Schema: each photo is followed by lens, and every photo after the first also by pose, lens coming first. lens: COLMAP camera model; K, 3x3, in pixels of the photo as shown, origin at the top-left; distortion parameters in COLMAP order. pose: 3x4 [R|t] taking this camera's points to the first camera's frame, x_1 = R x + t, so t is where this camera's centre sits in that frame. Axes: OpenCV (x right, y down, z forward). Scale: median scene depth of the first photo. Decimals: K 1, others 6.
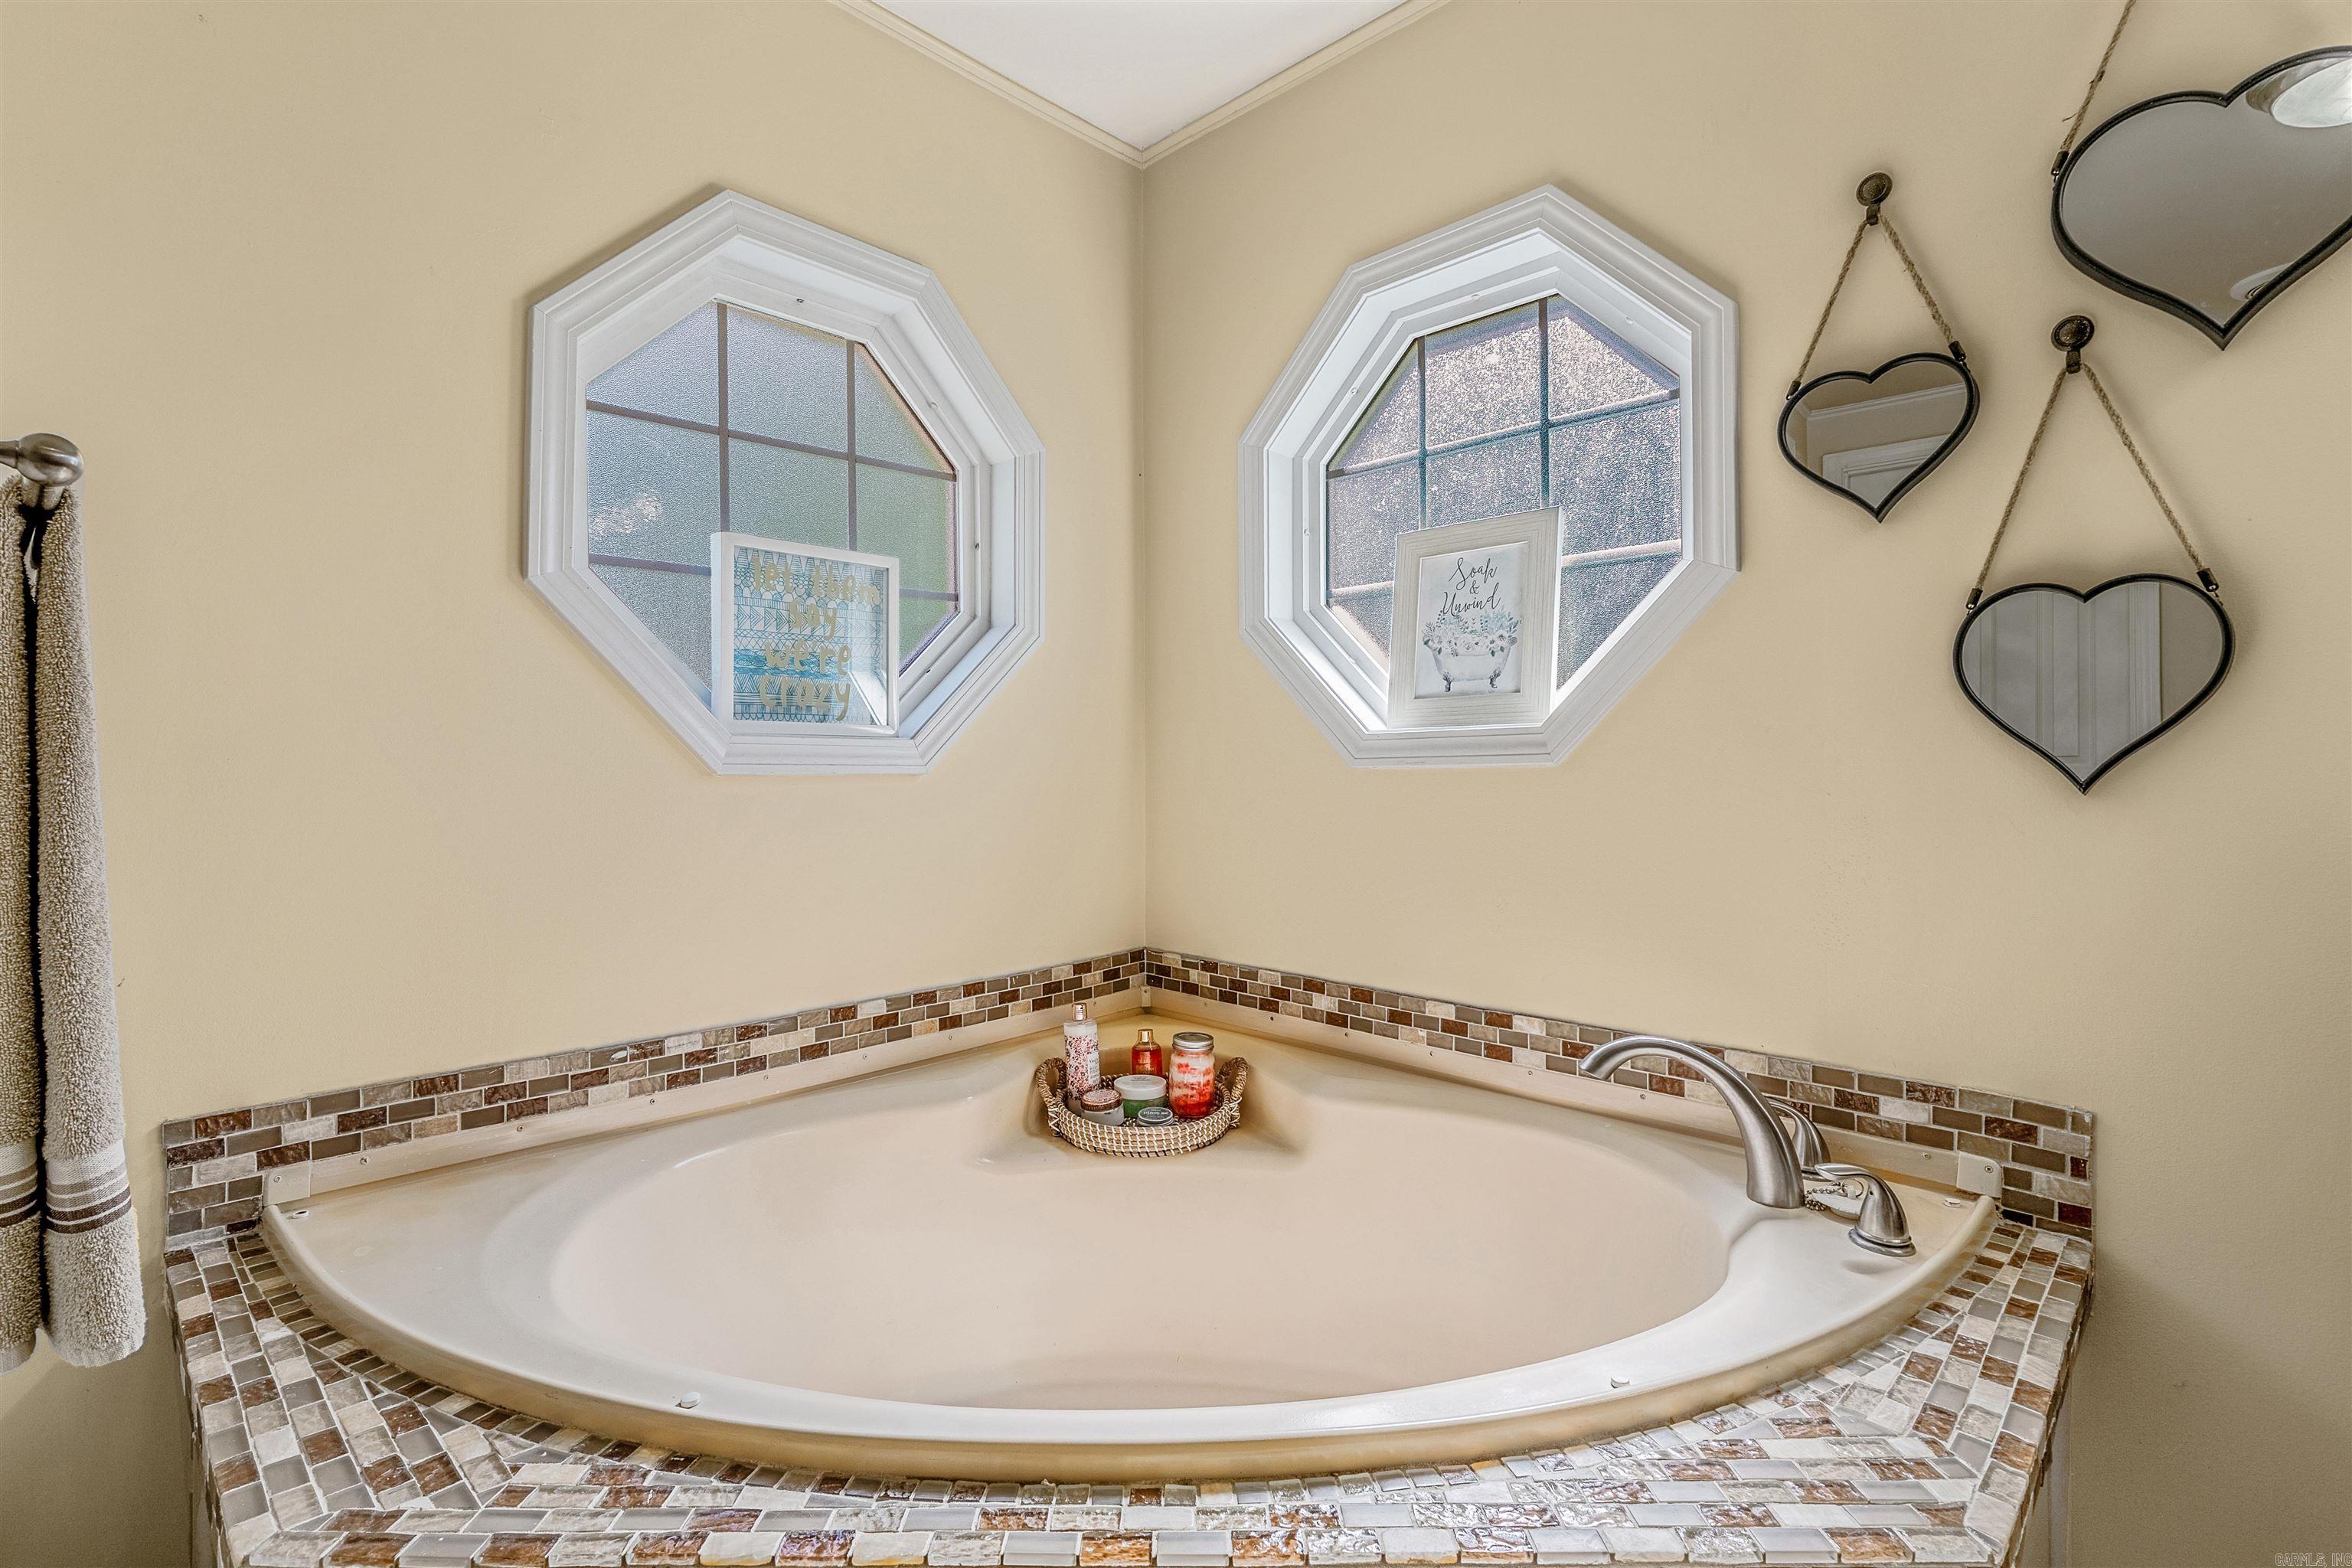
lens RADIAL K [[1100.2, 0, 1183.7], [0, 1100.2, 764.4], [0, 0, 1]] dist [-0.006143, -0.000045]
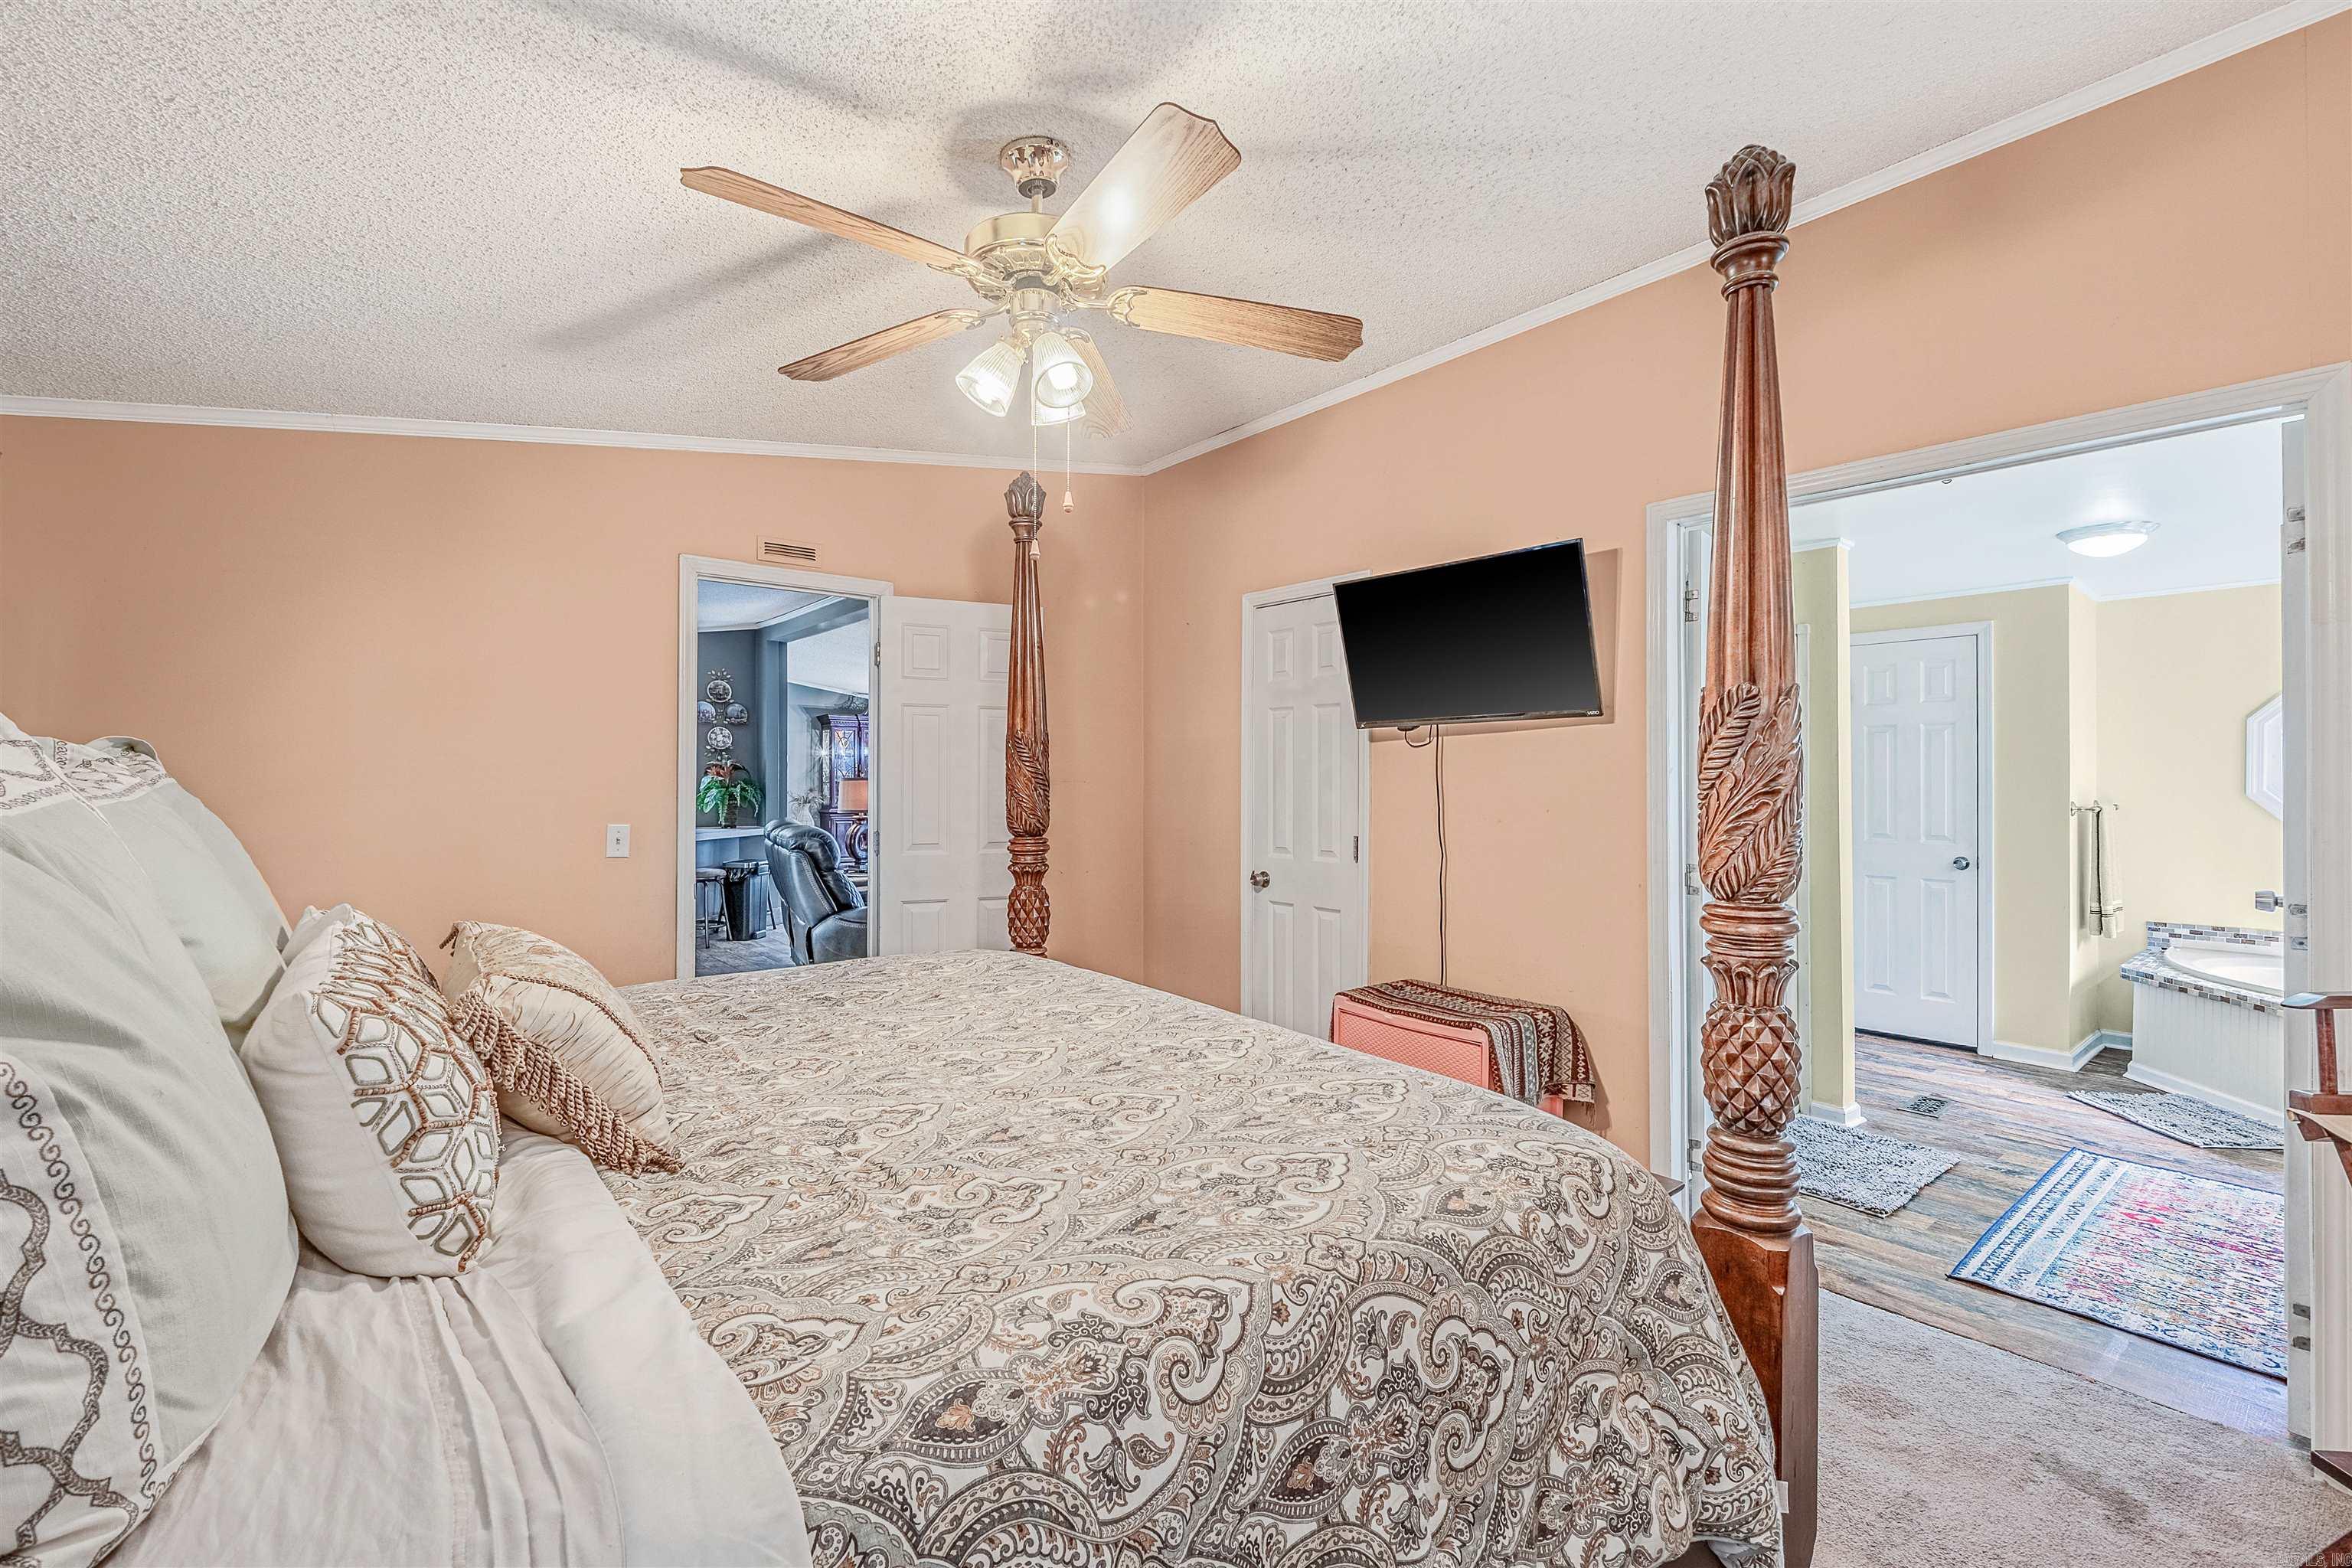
lens RADIAL K [[1024.5, 0, 1176.4], [0, 1024.5, 776.0], [0, 0, 1]] dist [-0.007344, -0.000491]
pose [[-0.116660, 0.001250, -0.993171, 2.524253], [0.016435, 0.999865, -0.000672, -0.232105], [0.993036, -0.016401, -0.116665, -1.695859]]
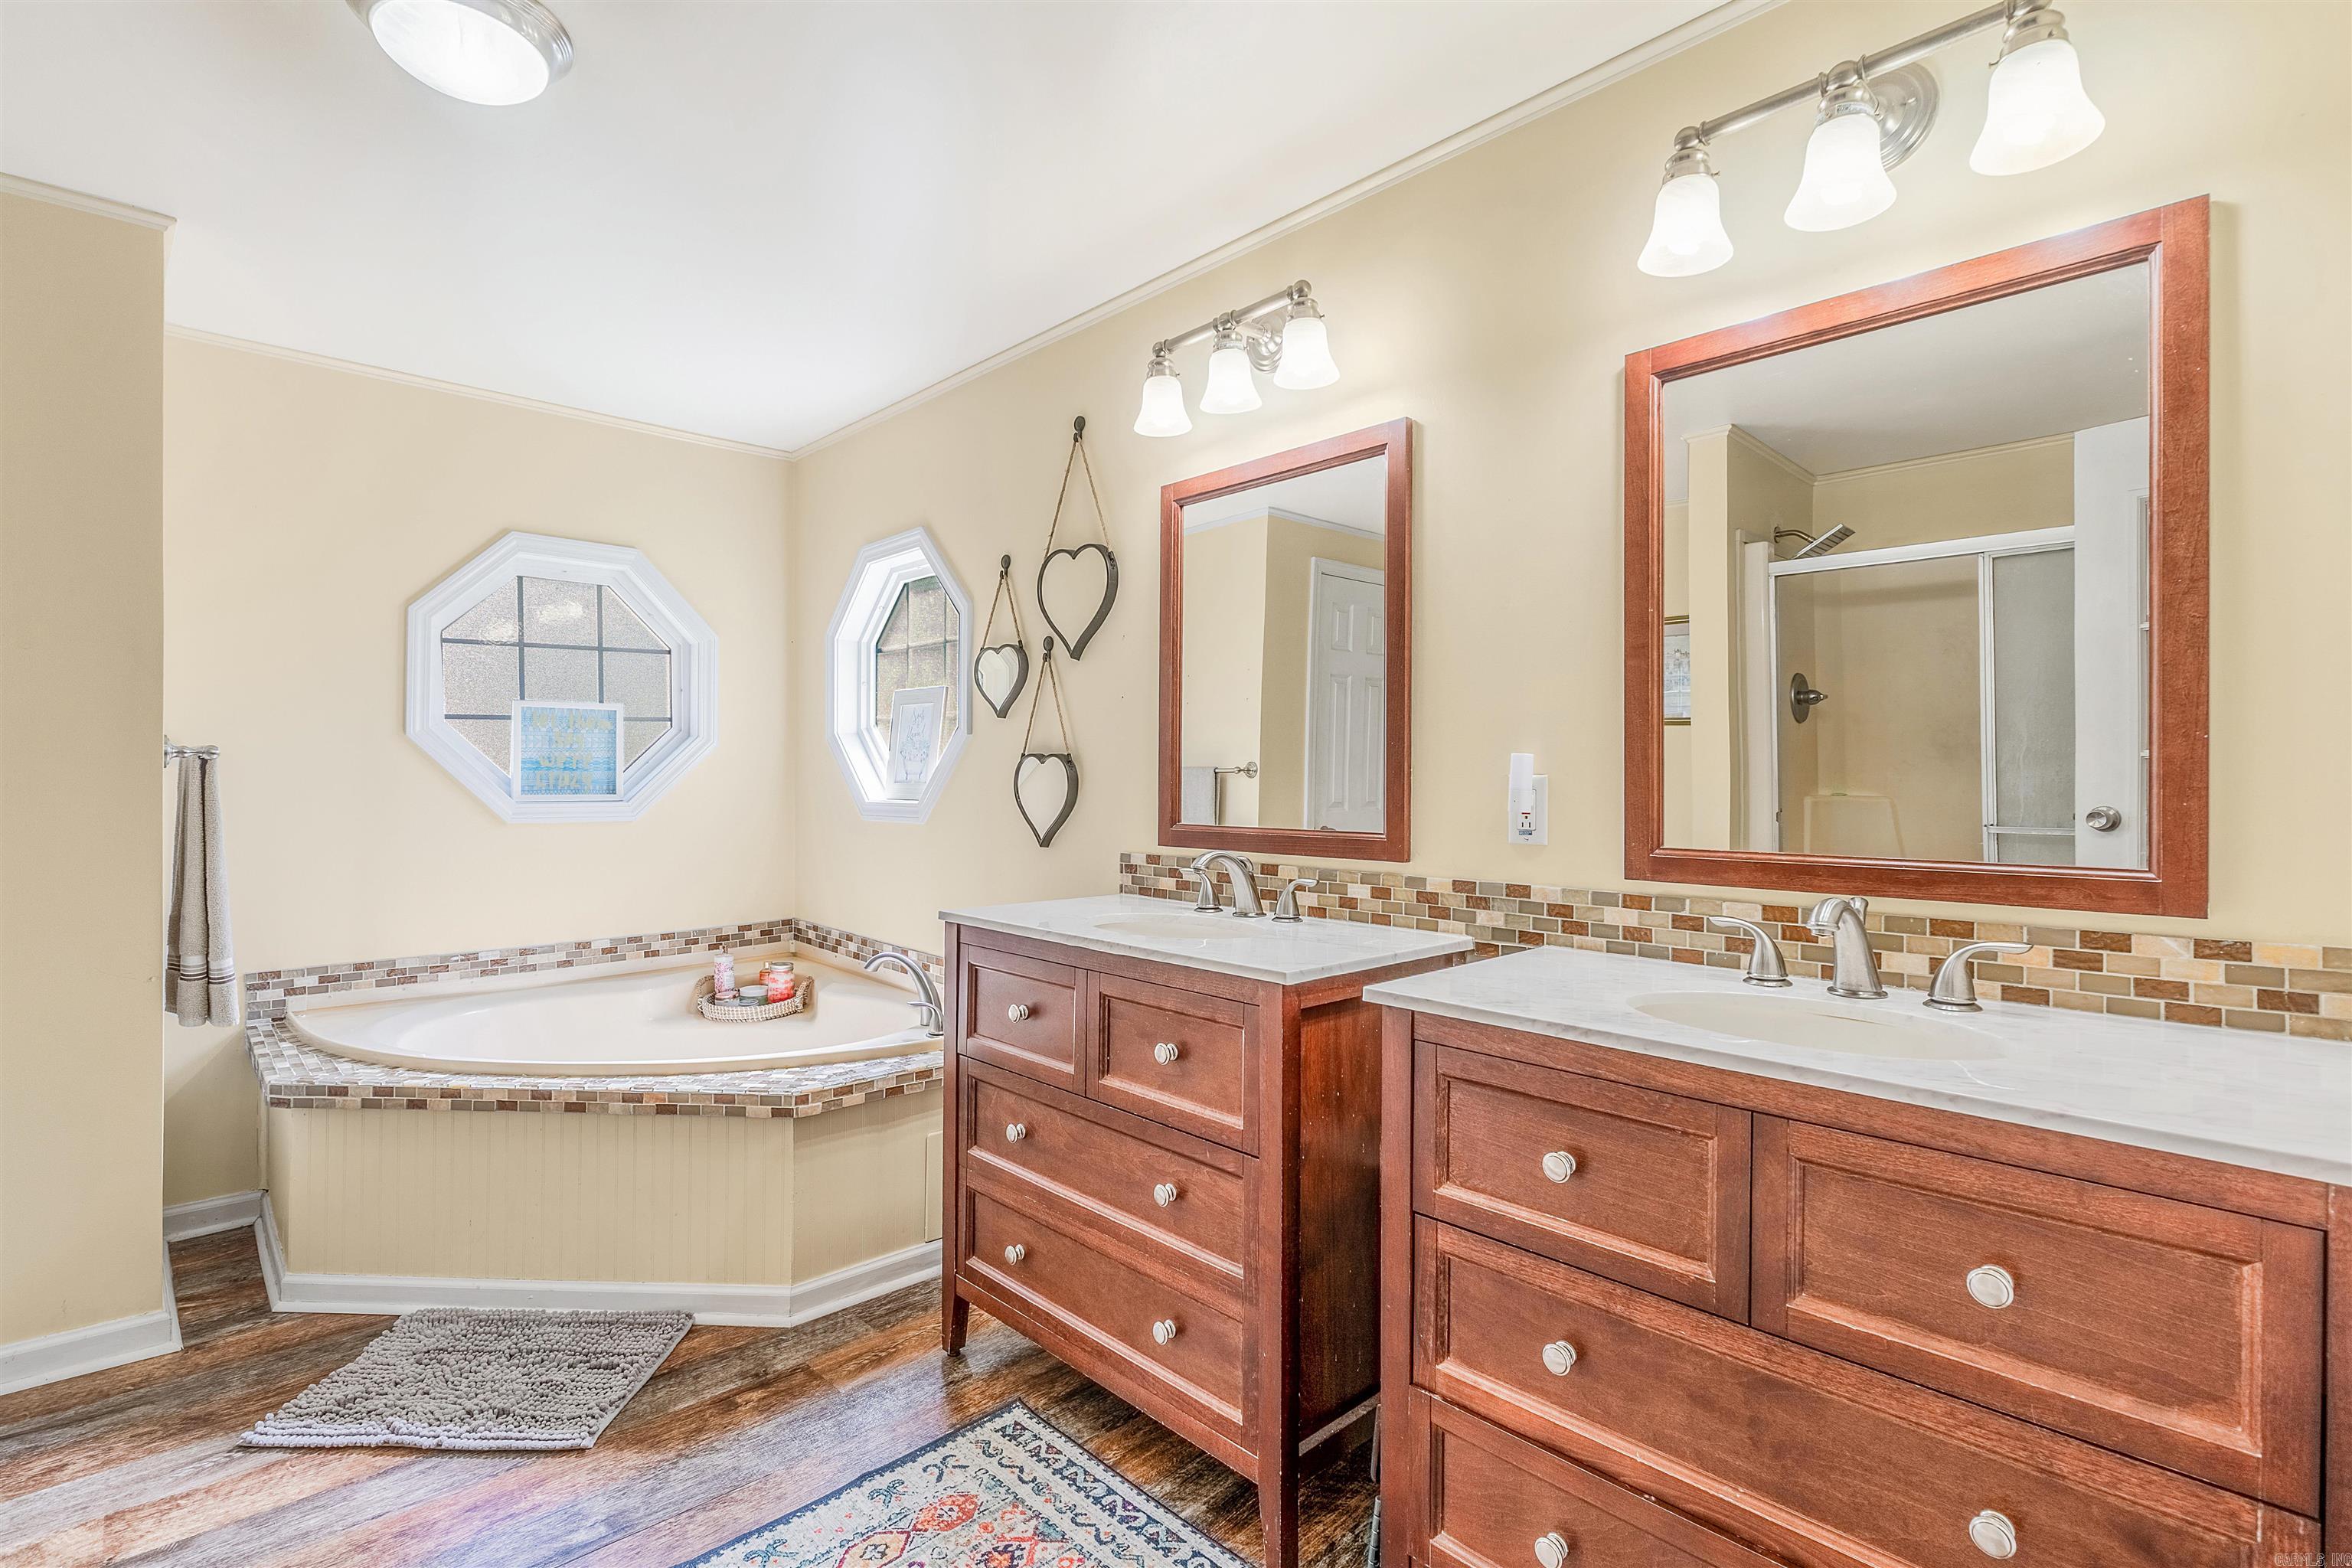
lens RADIAL K [[1100.2, 0, 1181.5], [0, 1100.2, 791.3], [0, 0, 1]] dist [-0.006143, -0.000045]
pose [[0.999040, 0.009867, -0.042670, 0.817341], [-0.008853, 0.999676, 0.023882, -0.099765], [0.042892, -0.023481, 0.998804, -0.873973]]
